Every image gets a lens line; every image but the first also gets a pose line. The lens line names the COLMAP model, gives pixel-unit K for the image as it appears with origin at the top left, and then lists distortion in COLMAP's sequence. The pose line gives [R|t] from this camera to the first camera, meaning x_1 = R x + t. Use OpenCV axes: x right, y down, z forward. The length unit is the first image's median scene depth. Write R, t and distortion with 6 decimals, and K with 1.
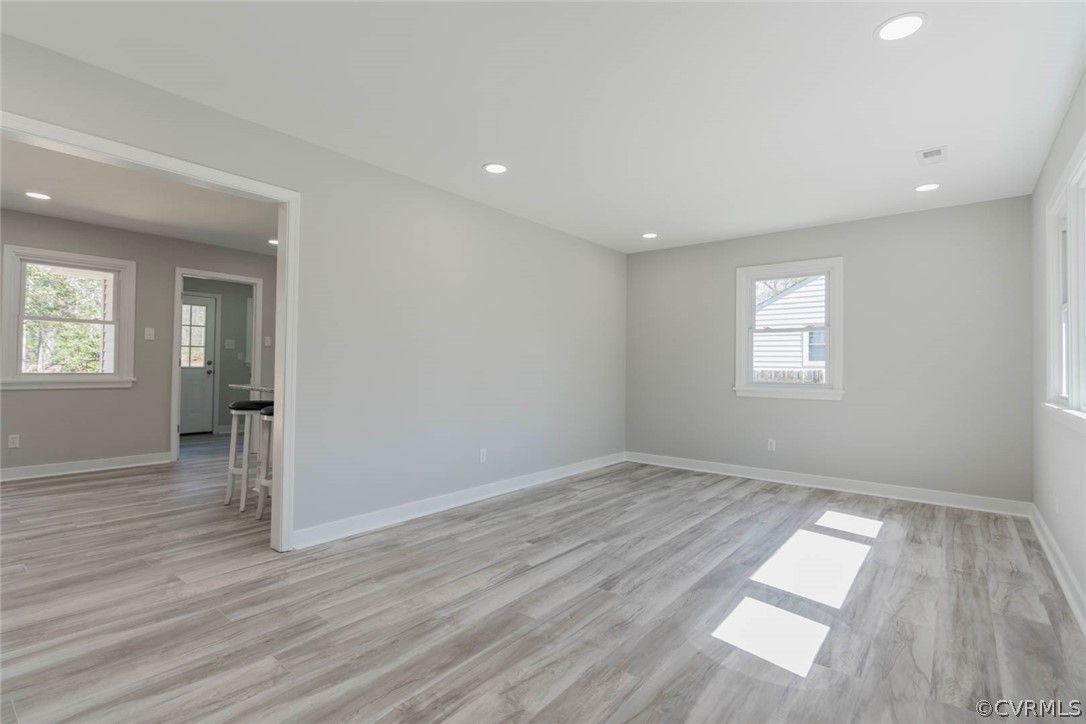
lens RADIAL K [[486.7, 0, 535.3], [0, 486.7, 356.2], [0, 0, 1]] dist [-0.008139, 0.000461]
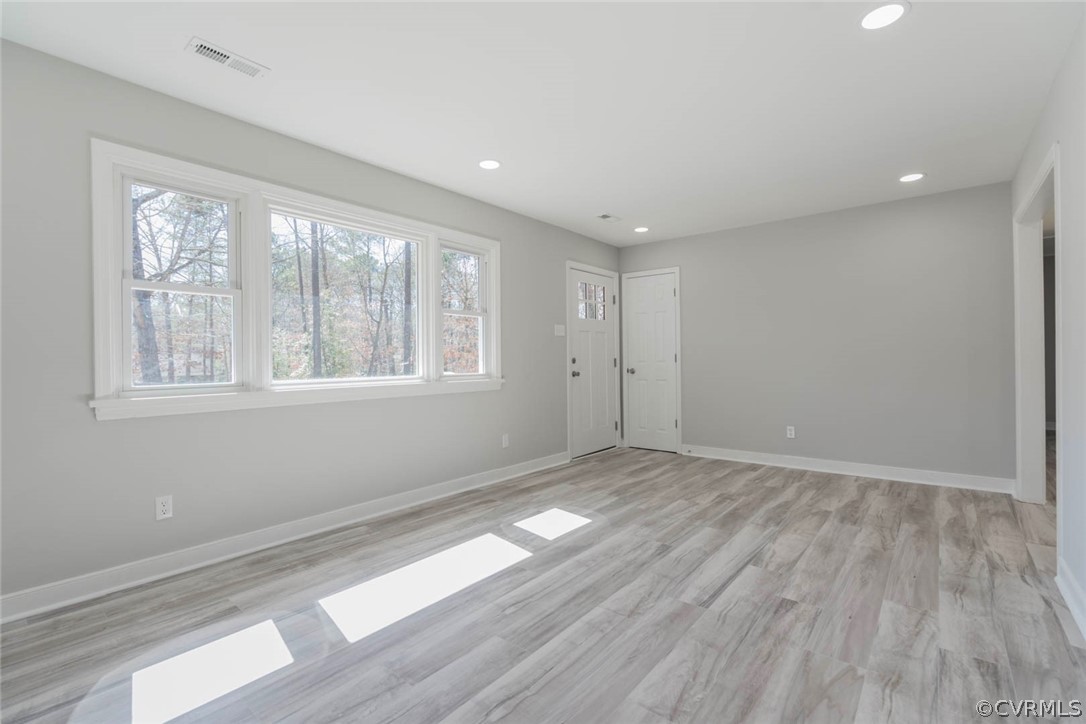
lens RADIAL K [[486.7, 0, 538.9], [0, 486.7, 360.6], [0, 0, 1]] dist [-0.008139, 0.000461]
pose [[-0.999884, -0.001342, -0.015195, 0.450923], [-0.001095, 0.999867, -0.016248, 0.052876], [0.015215, -0.016230, -0.999753, 2.092499]]
